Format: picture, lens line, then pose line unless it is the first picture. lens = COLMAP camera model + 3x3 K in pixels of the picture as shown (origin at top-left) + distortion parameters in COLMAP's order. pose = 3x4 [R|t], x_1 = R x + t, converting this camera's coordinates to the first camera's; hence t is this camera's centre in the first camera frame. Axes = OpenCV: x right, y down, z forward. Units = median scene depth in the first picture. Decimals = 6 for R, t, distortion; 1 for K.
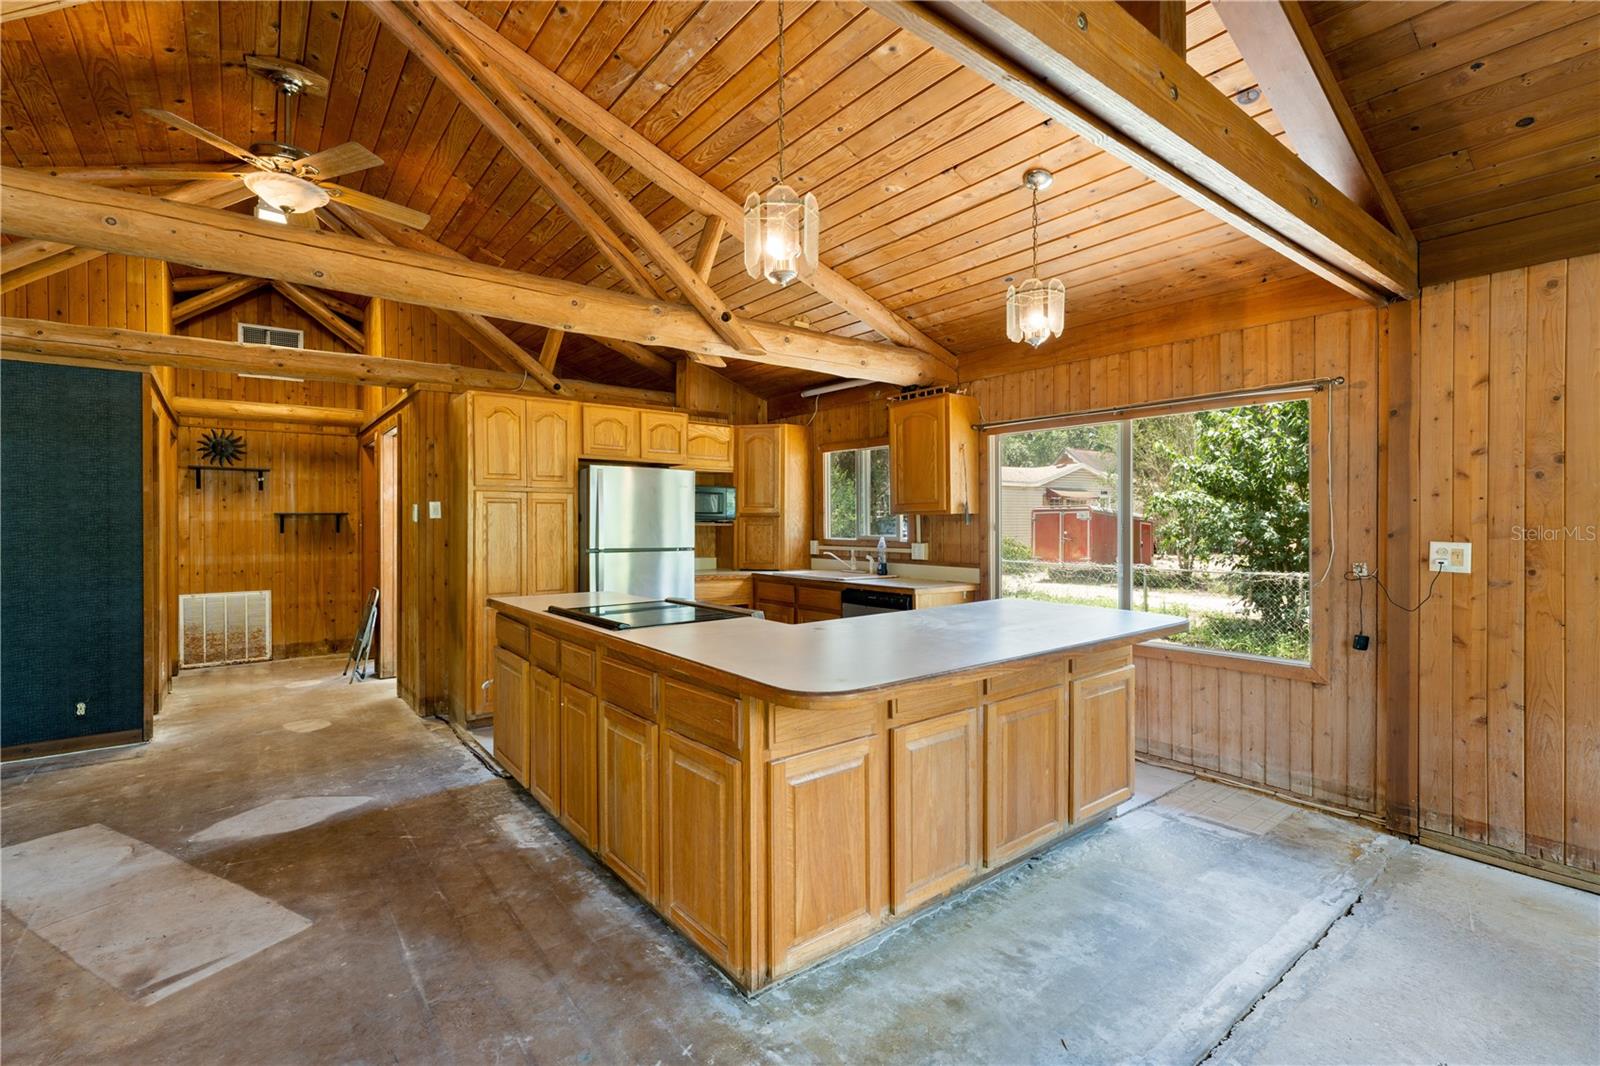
lens RADIAL K [[707.5, 0, 798.8], [0, 707.5, 520.4], [0, 0, 1]] dist [0.001634, 0.000254]
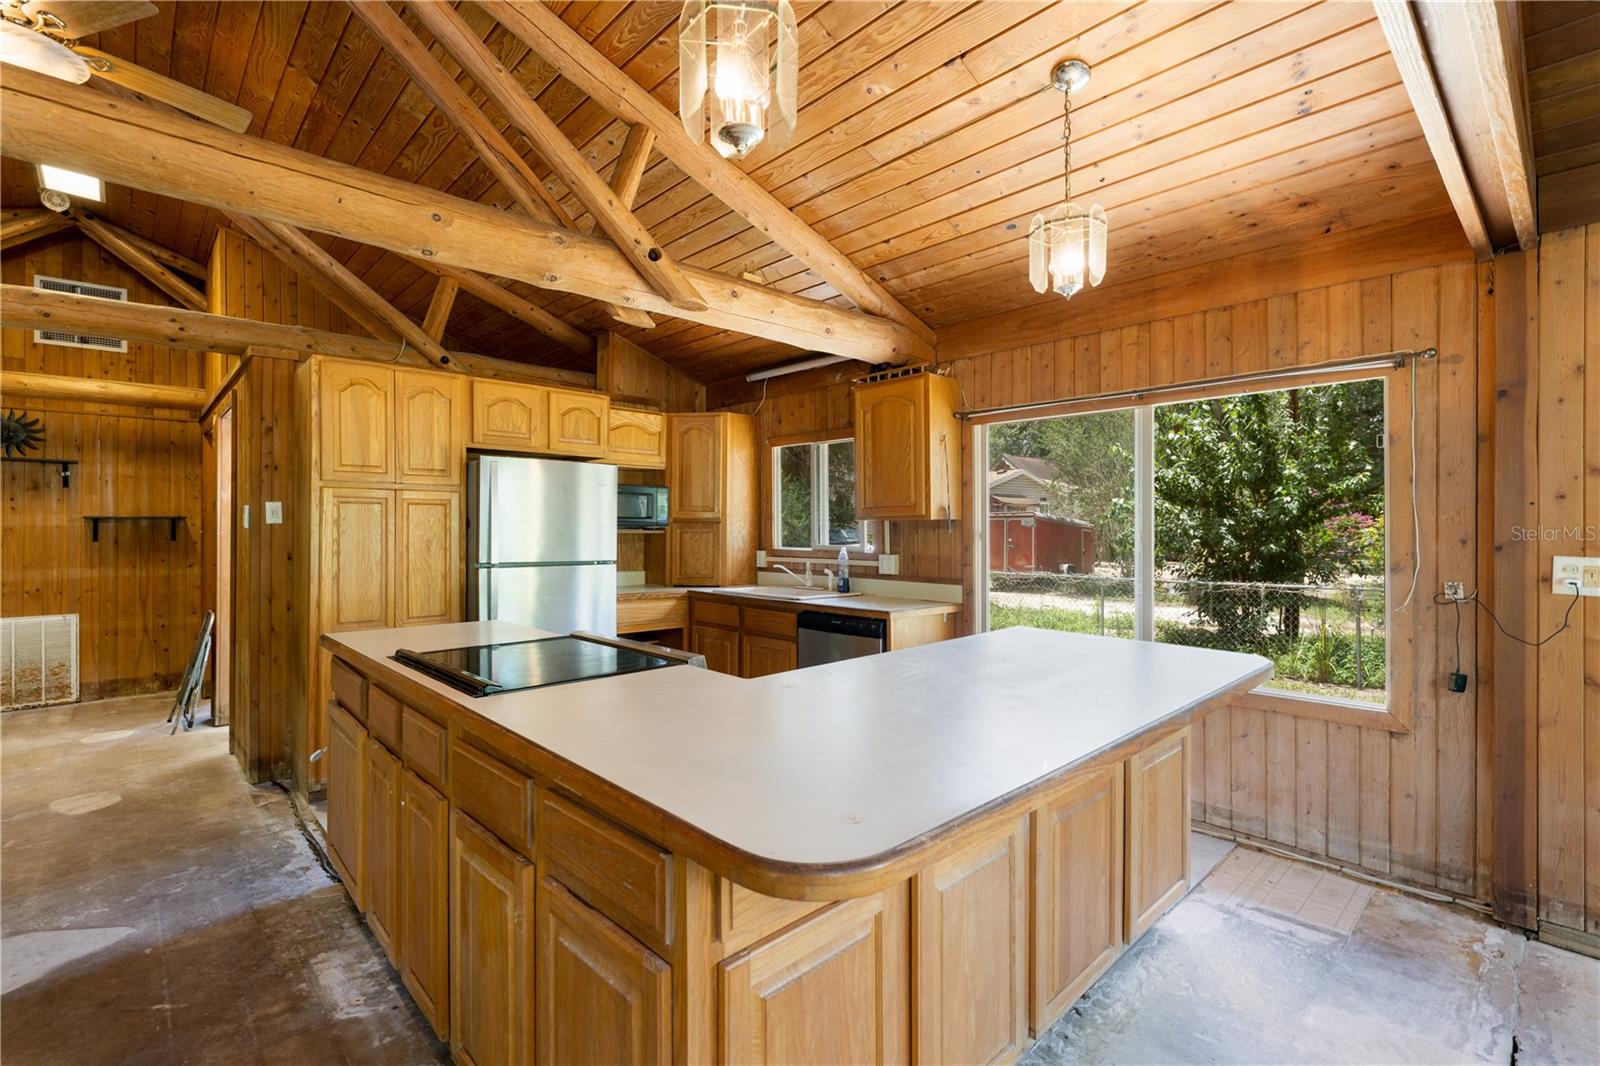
lens RADIAL K [[717.6, 0, 802.7], [0, 717.6, 526.7], [0, 0, 1]] dist [0.000379, 0.000776]
pose [[0.995587, 0.002201, 0.093813, -0.013301], [-0.002289, 0.999997, 0.000835, -0.001458], [-0.093811, -0.001047, 0.995589, 0.179705]]
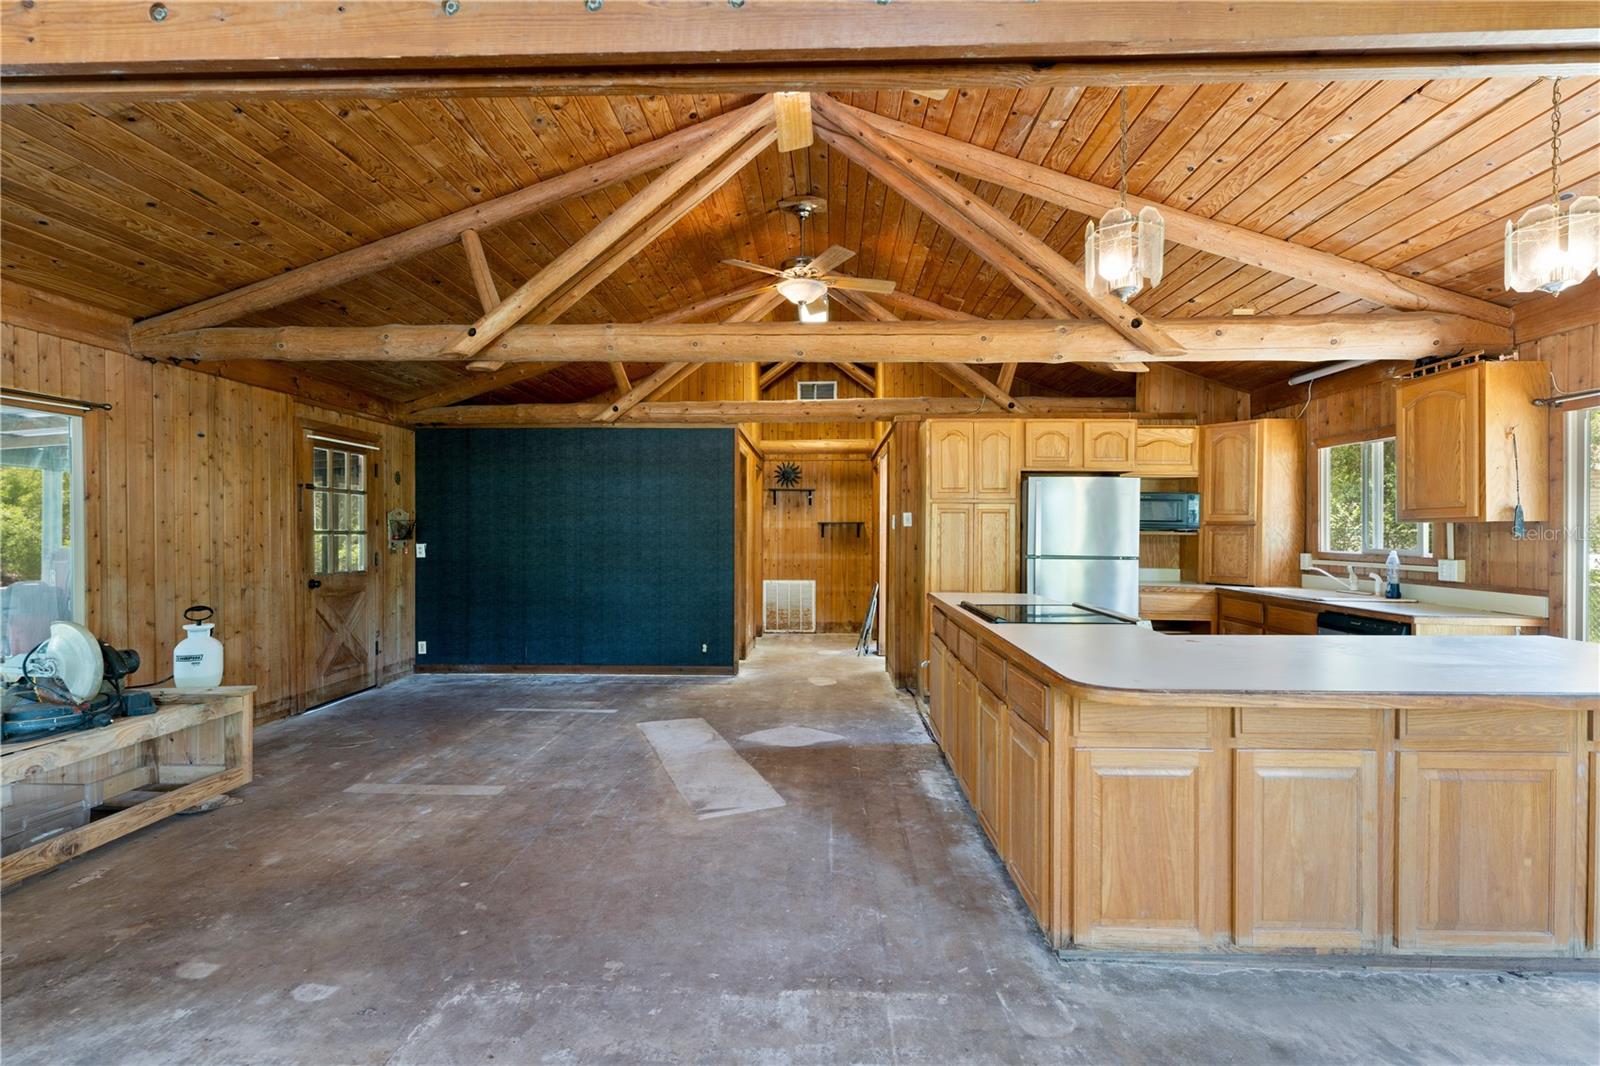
lens RADIAL K [[706.7, 0, 804.8], [0, 706.7, 533.4], [0, 0, 1]] dist [-0.000361, 0.000730]
pose [[0.766302, 0.008096, -0.642430, 0.140939], [-0.003631, 0.999959, 0.008270, -0.000270], [0.642470, -0.004005, 0.766300, -0.045360]]
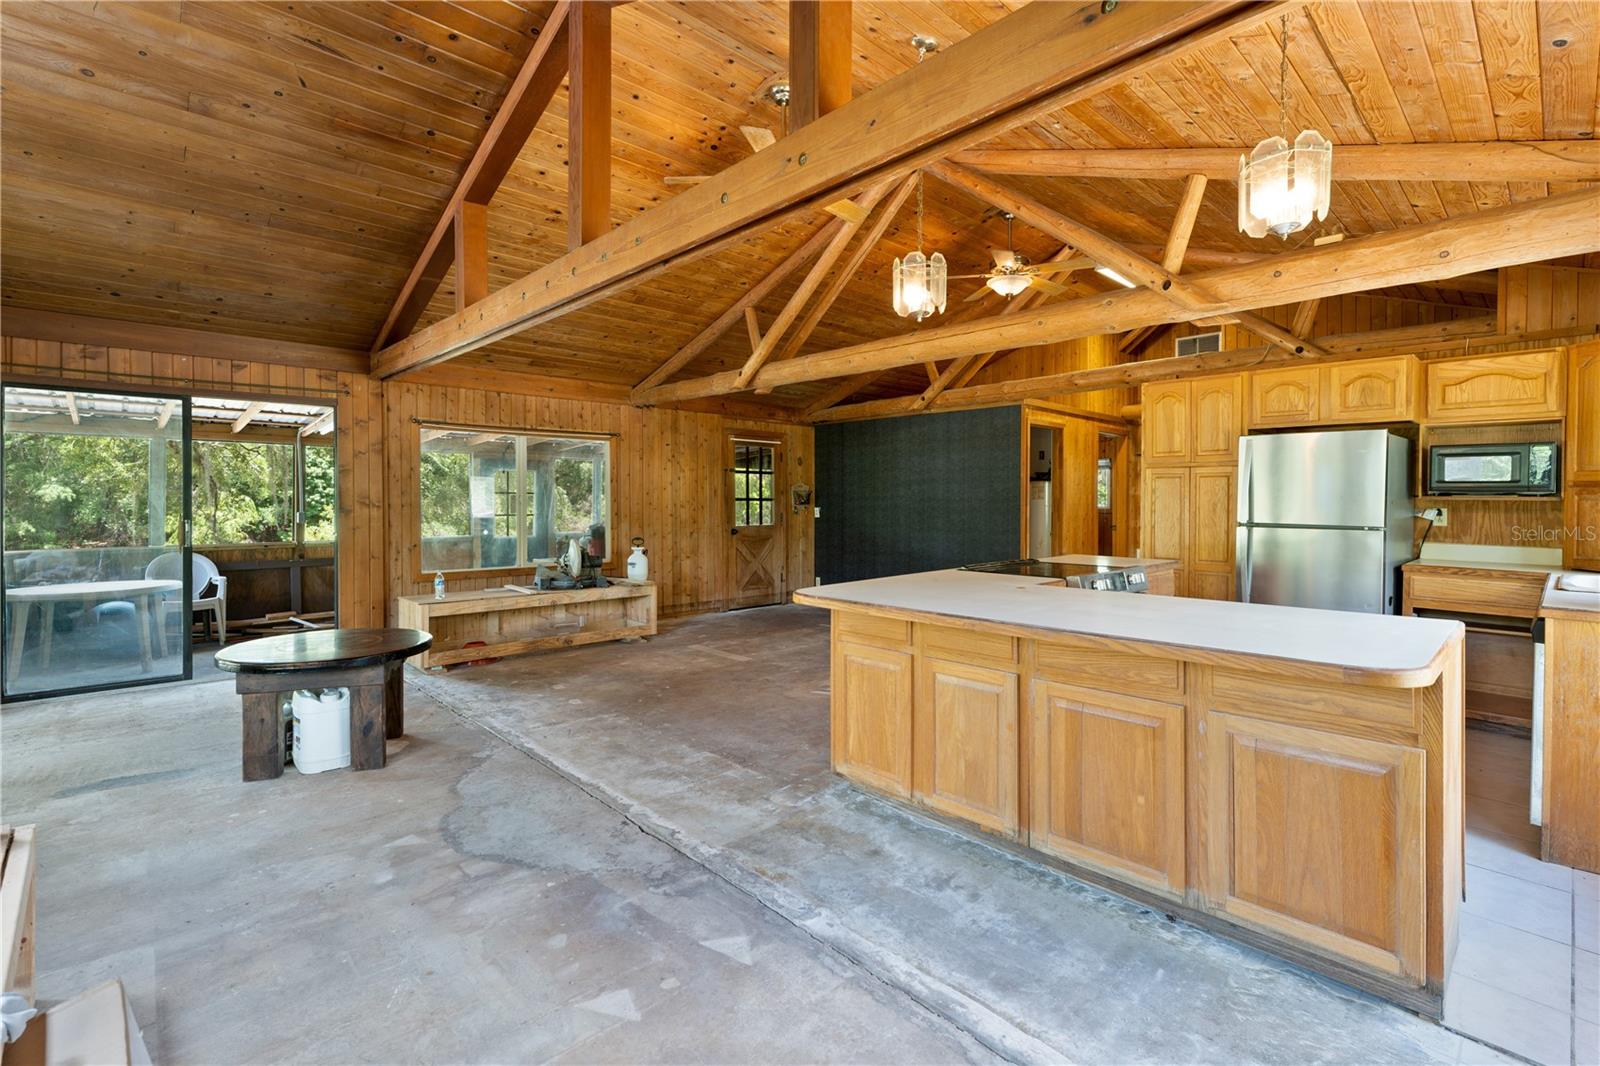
lens RADIAL K [[722.4, 0, 807.2], [0, 722.4, 506.5], [0, 0, 1]] dist [-0.000121, 0.000453]
pose [[0.105395, 0.014157, -0.994330, 0.663550], [0.002131, 0.999893, 0.014462, 0.002620], [0.994428, -0.003643, 0.105353, 0.311587]]
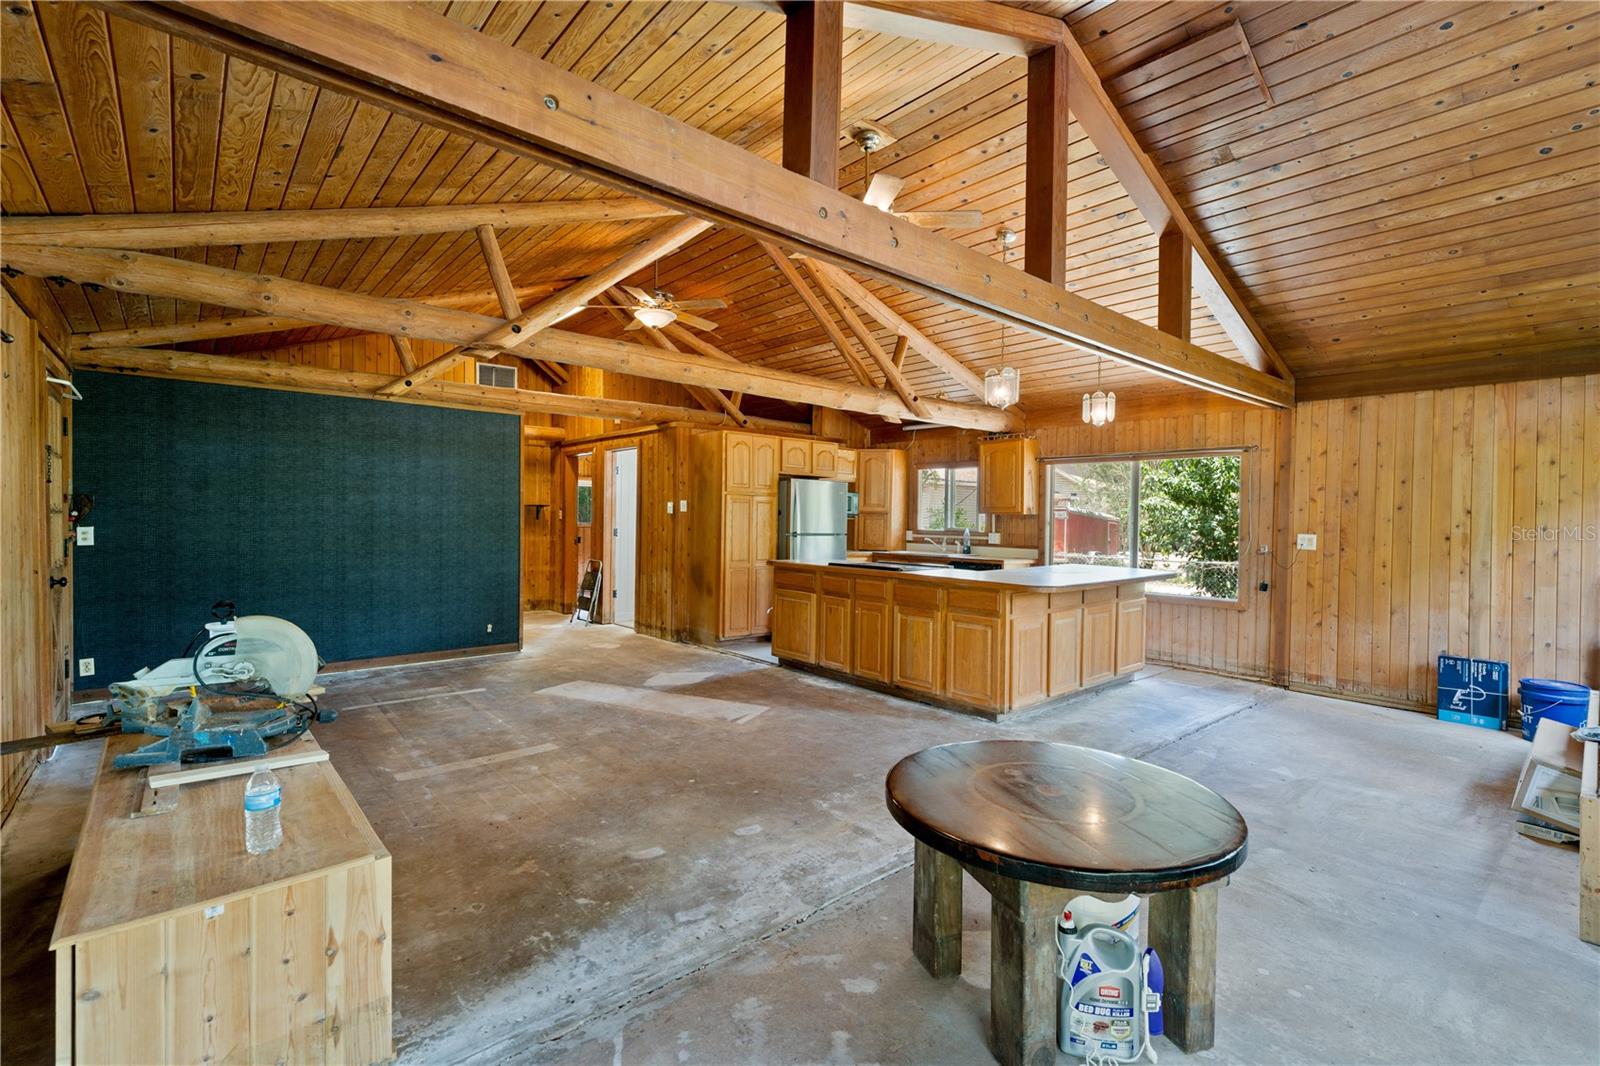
lens RADIAL K [[699.2, 0, 798.1], [0, 699.2, 521.8], [0, 0, 1]] dist [-0.000941, 0.000229]
pose [[0.998835, 0.016076, 0.045500, -0.361530], [-0.016546, 0.999813, 0.009981, -0.000022], [-0.045331, -0.010722, 0.998915, -0.544541]]
